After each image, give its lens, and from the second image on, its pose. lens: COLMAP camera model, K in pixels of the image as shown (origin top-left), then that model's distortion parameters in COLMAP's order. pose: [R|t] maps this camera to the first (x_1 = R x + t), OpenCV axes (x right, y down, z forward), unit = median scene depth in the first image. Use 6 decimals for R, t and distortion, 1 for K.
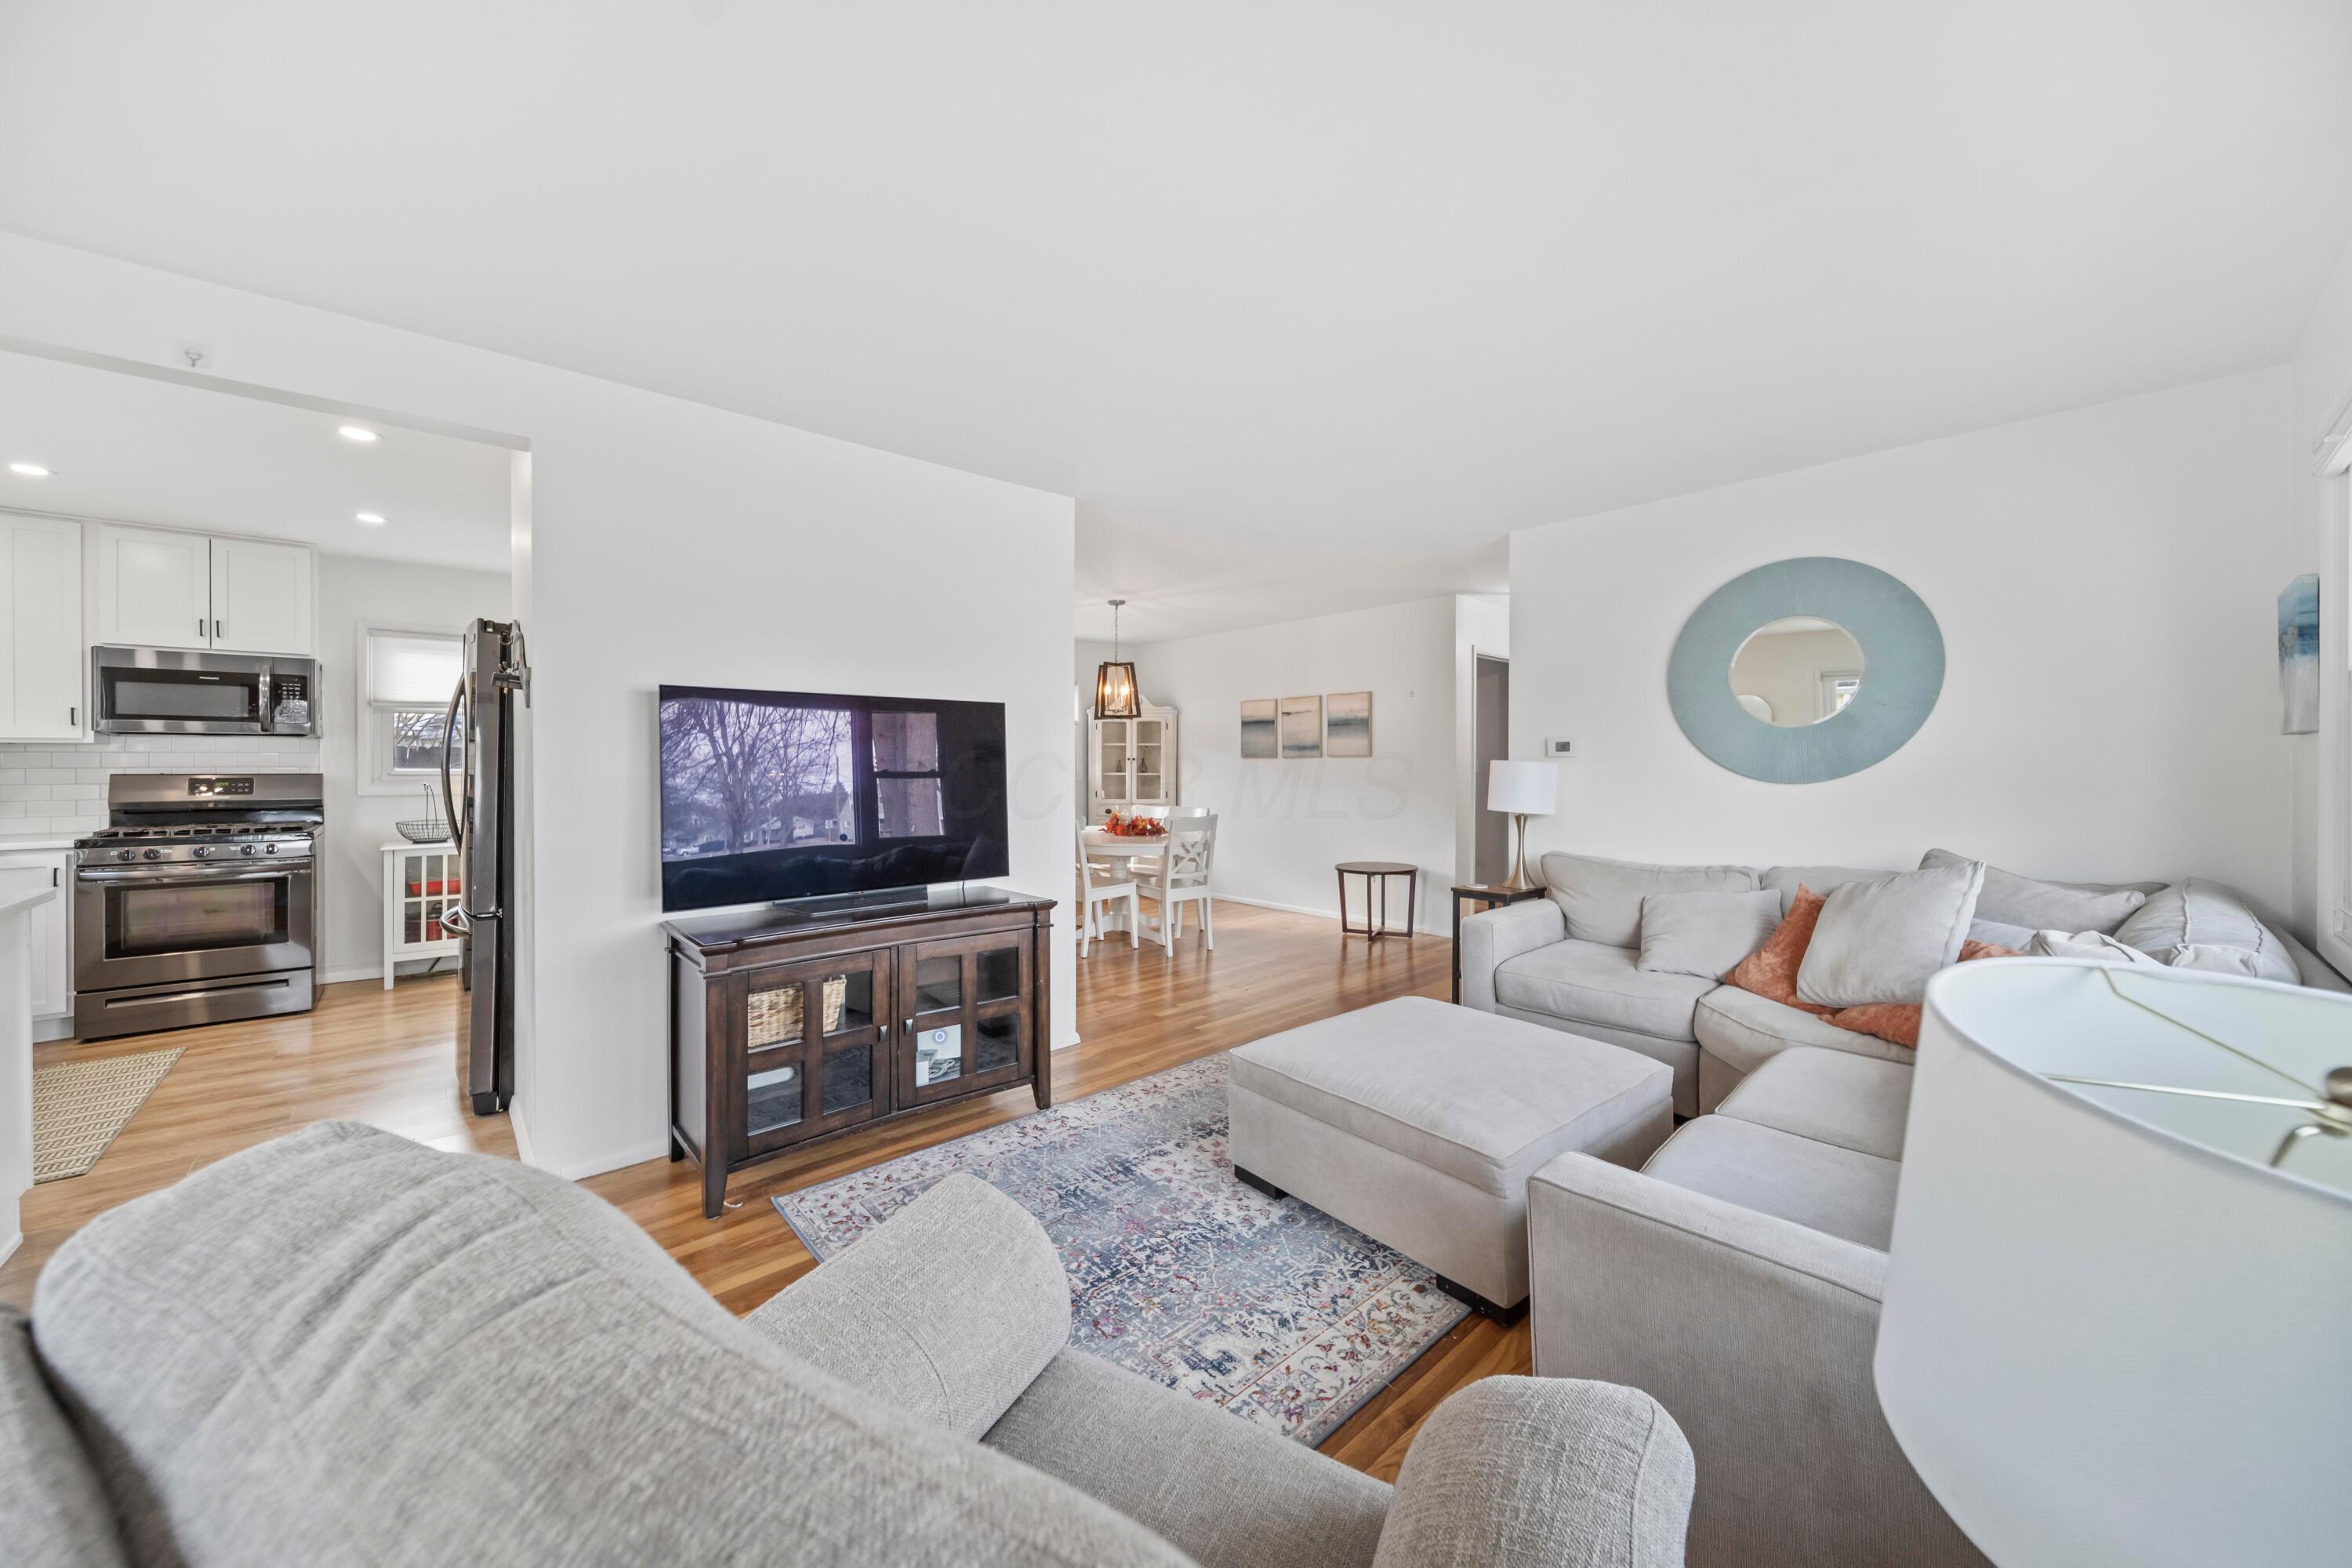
lens RADIAL K [[845.8, 0, 1182.9], [0, 845.8, 761.5], [0, 0, 1]] dist [-0.010486, -0.000002]
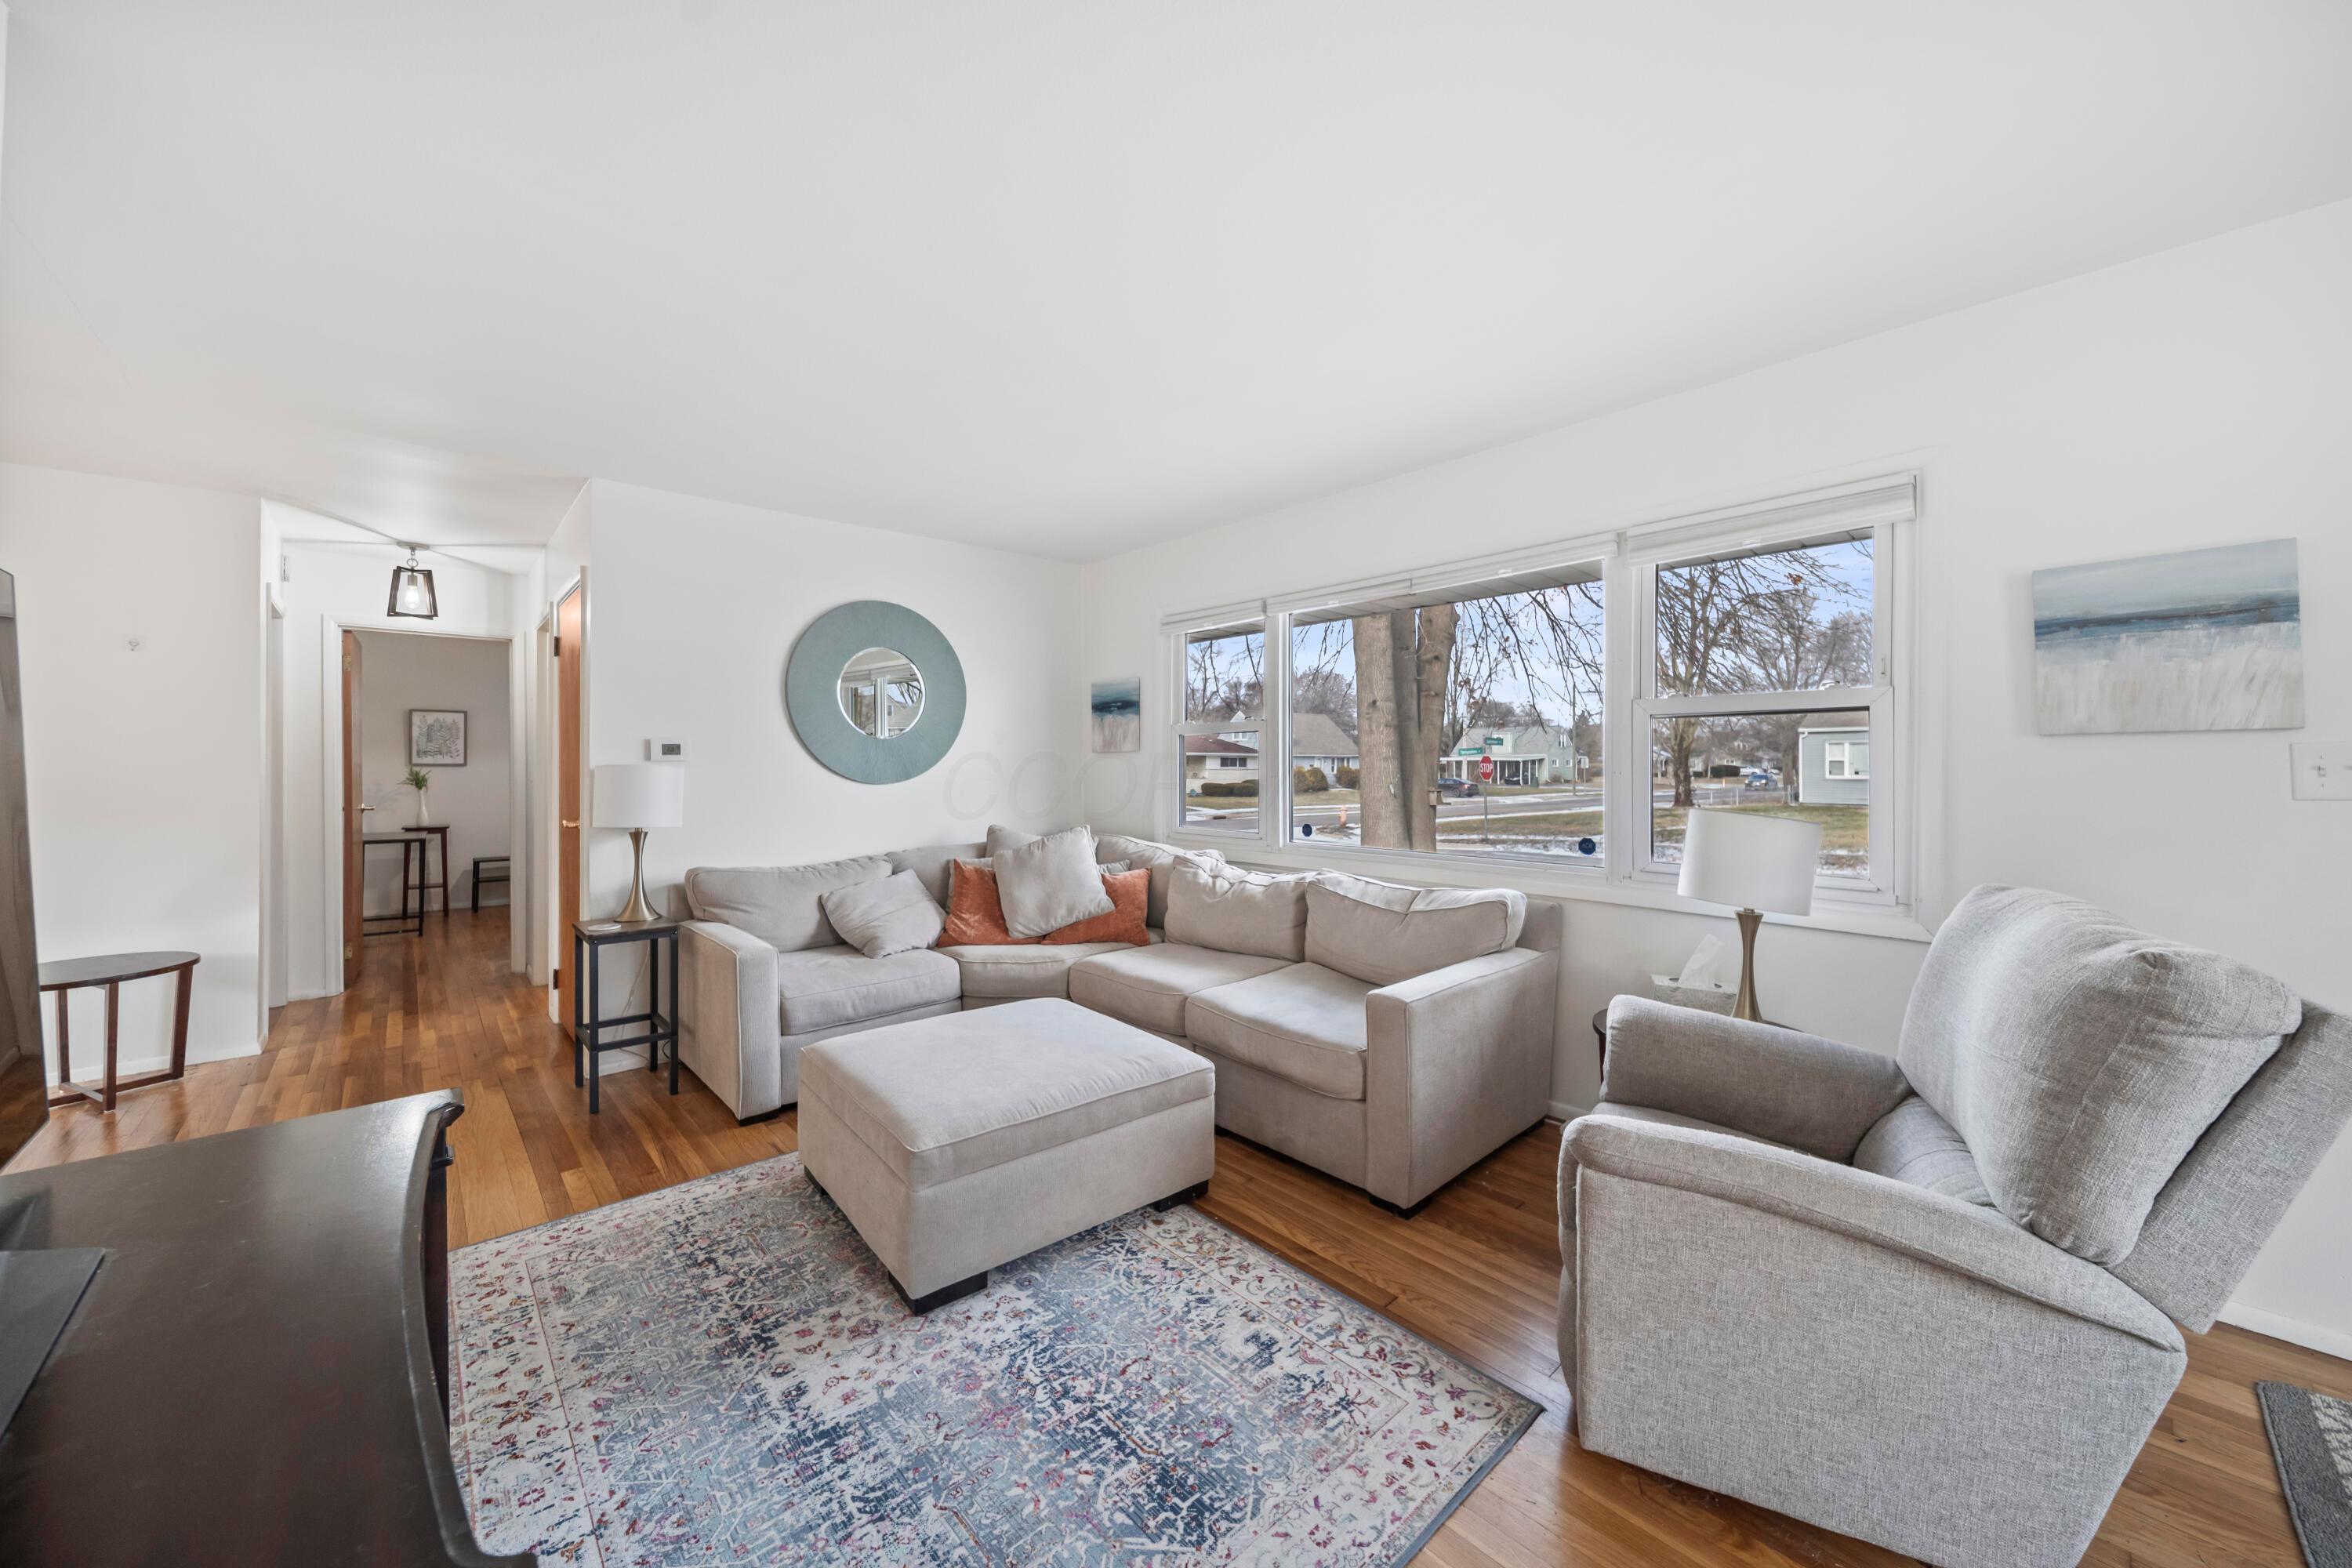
lens RADIAL K [[845.8, 0, 1182.9], [0, 845.8, 761.5], [0, 0, 1]] dist [-0.010486, -0.000002]
pose [[0.014255, -0.005944, 0.999881, -0.722798], [0.007731, 0.999953, 0.005834, -0.010649], [-0.999869, 0.007646, 0.014300, 0.781074]]
